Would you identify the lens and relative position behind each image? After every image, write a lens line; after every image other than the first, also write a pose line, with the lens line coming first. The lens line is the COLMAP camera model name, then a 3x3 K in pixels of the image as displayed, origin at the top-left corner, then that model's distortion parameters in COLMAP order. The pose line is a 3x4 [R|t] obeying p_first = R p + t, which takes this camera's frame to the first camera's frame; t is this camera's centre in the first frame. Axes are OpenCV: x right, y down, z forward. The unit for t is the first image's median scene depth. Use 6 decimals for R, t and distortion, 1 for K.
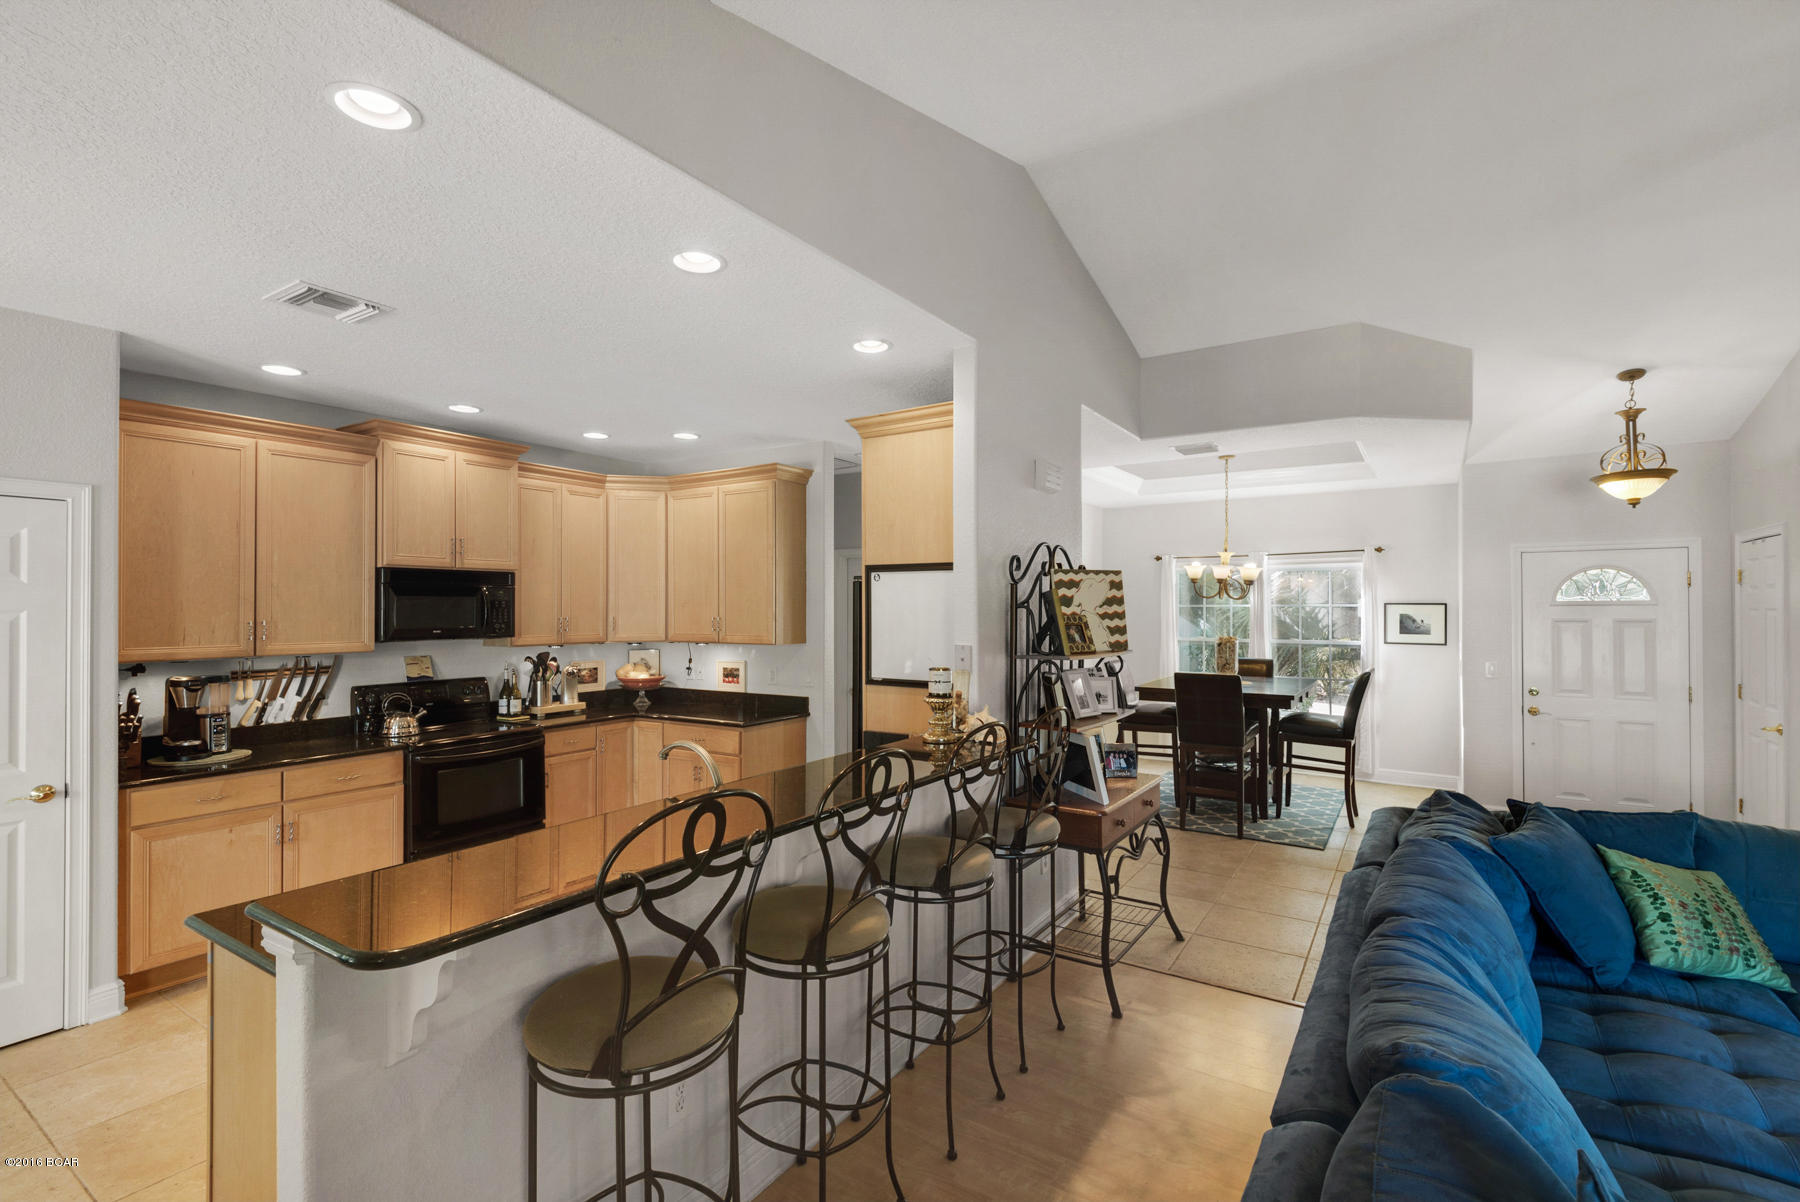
lens RADIAL K [[820.0, 0, 901.5], [0, 820.0, 609.6], [0, 0, 1]] dist [0.021607, -0.012337]
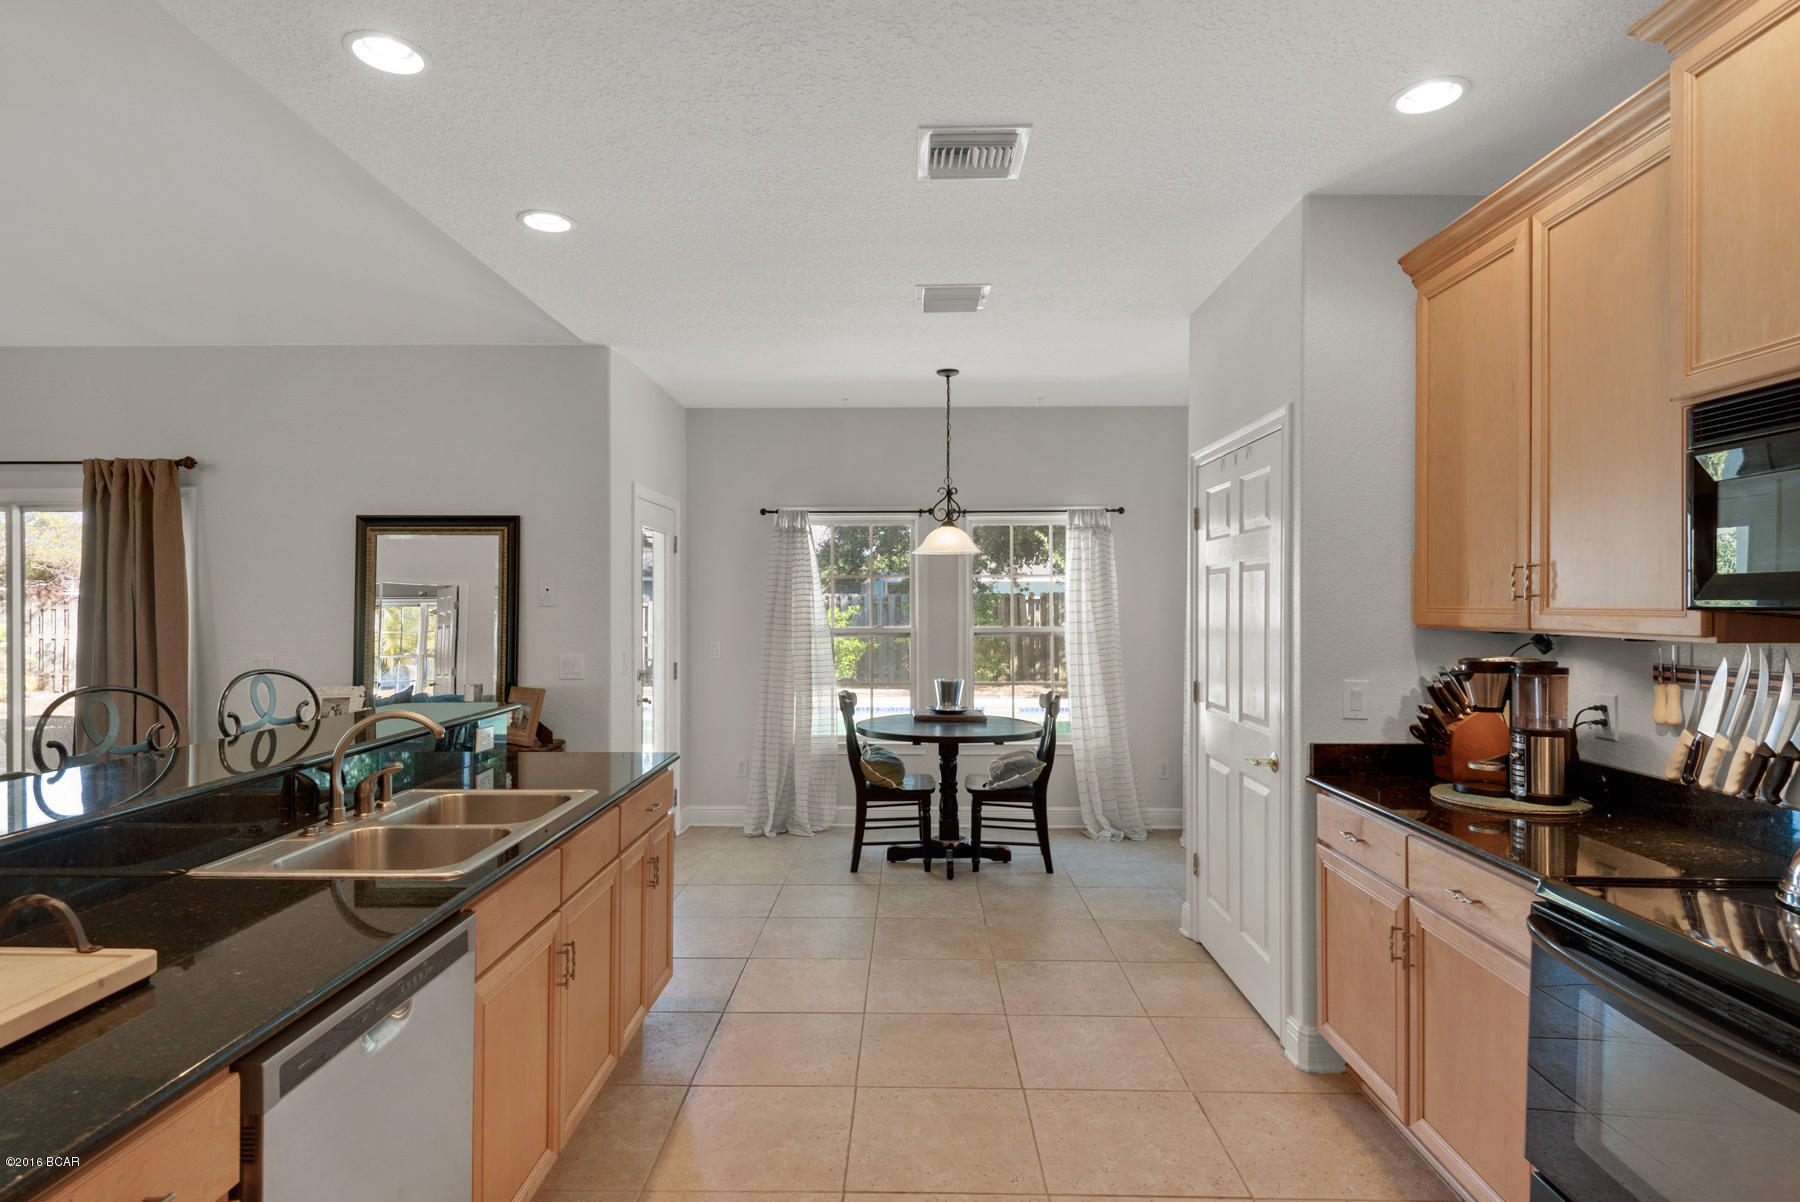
lens RADIAL K [[930.2, 0, 900.0], [0, 930.2, 601.0], [0, 0, 1]] dist [0.032459, -0.024968]
pose [[-0.834004, 0.003586, -0.551747, -0.123416], [0.000551, 0.999984, 0.005667, 0.035122], [0.551758, 0.004423, -0.833992, 1.266546]]
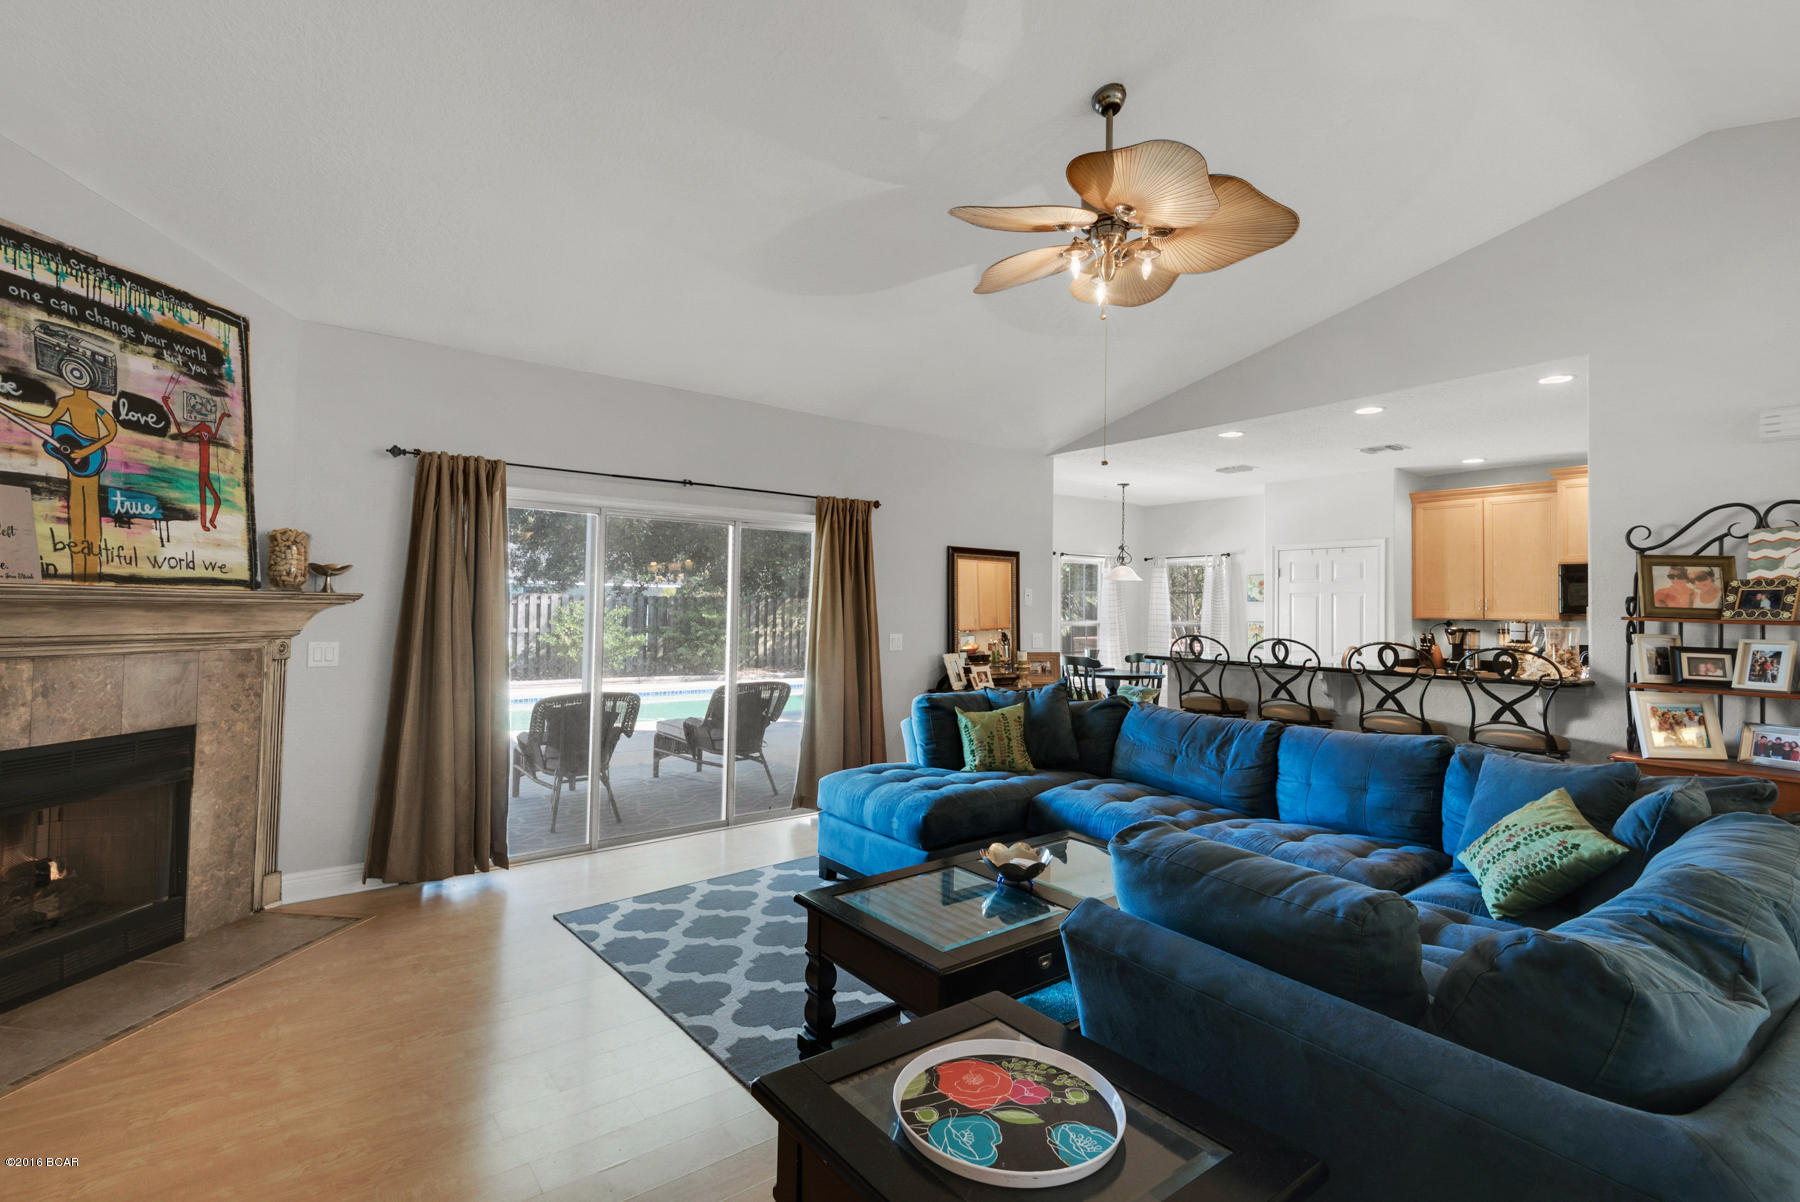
lens RADIAL K [[831.7, 0, 903.9], [0, 831.7, 575.7], [0, 0, 1]] dist [-0.005571, -0.001322]
pose [[-0.301752, -0.040167, -0.952540, 1.287626], [-0.017079, 0.999180, -0.036724, 0.050767], [0.953233, 0.005187, -0.302191, 0.347013]]
